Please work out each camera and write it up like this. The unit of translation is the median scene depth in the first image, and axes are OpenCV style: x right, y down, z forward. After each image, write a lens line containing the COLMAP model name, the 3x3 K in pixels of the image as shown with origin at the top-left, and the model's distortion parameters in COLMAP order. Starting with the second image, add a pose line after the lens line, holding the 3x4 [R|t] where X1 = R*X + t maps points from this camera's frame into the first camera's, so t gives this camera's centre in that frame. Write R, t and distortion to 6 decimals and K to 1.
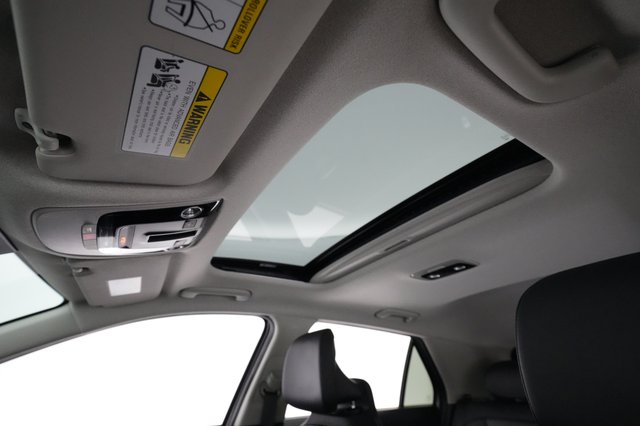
lens RADIAL K [[316.5, 0, 319.0], [0, 316.5, 208.4], [0, 0, 1]] dist [-0.003247, 0.000059]
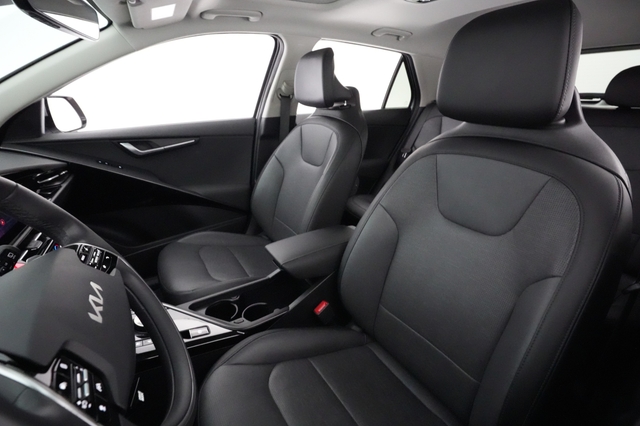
lens RADIAL K [[316.5, 0, 319.0], [0, 316.5, 208.4], [0, 0, 1]] dist [-0.003247, 0.000059]
pose [[0.999970, 0.006631, 0.003916, -0.010811], [-0.007316, 0.659254, 0.751885, -0.117087], [0.002404, -0.751891, 0.659283, -0.246864]]
